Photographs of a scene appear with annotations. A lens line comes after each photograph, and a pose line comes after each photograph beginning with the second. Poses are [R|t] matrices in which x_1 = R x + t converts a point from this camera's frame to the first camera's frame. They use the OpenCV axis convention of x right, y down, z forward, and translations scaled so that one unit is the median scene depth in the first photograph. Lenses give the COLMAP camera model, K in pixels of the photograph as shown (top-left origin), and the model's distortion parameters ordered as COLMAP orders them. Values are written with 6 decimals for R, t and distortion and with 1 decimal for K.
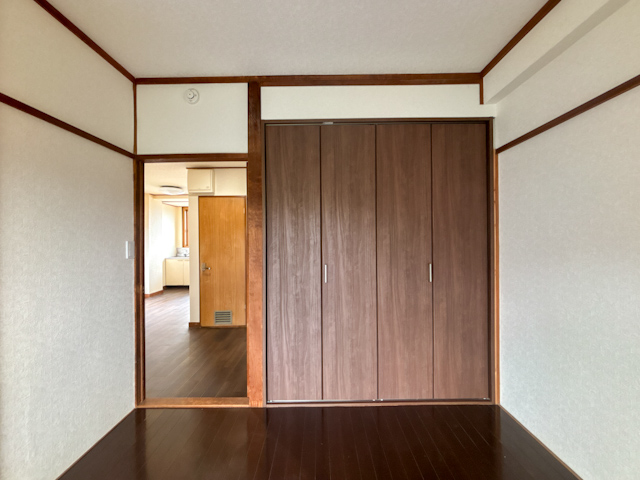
lens RADIAL K [[256.9, 0, 320.0], [0, 256.9, 240.0], [0, 0, 1]] dist [-0.002635, -0.000248]
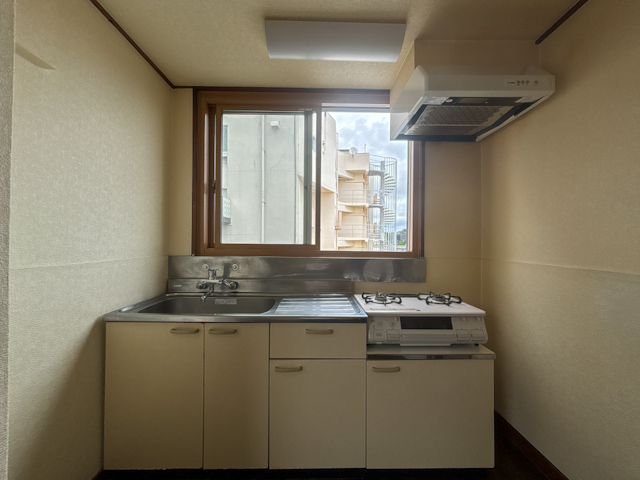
lens RADIAL K [[256.9, 0, 320.0], [0, 256.9, 240.0], [0, 0, 1]] dist [-0.002635, -0.000248]
pose [[0.999590, 0.016956, 0.023066, -0.451269], [-0.016687, 0.999791, -0.011769, 0.017684], [-0.023261, 0.011379, 0.999665, 0.808568]]
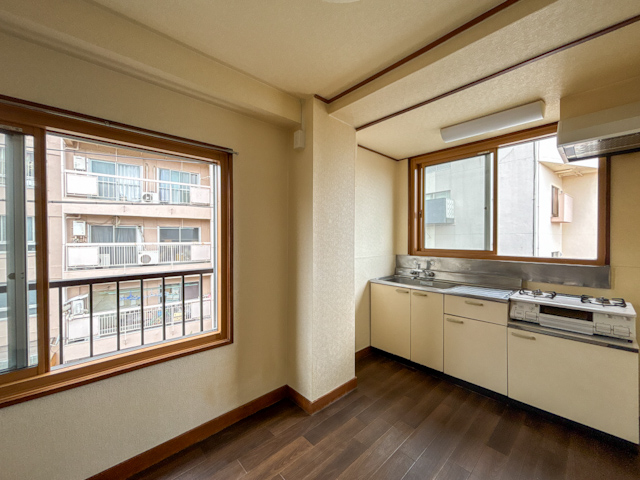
lens RADIAL K [[256.9, 0, 320.0], [0, 256.9, 240.0], [0, 0, 1]] dist [-0.002635, -0.000248]
pose [[0.685750, 0.012574, -0.727728, -0.356242], [-0.010170, 0.999919, 0.007693, 0.004393], [0.727766, 0.002126, 0.685823, 0.654755]]
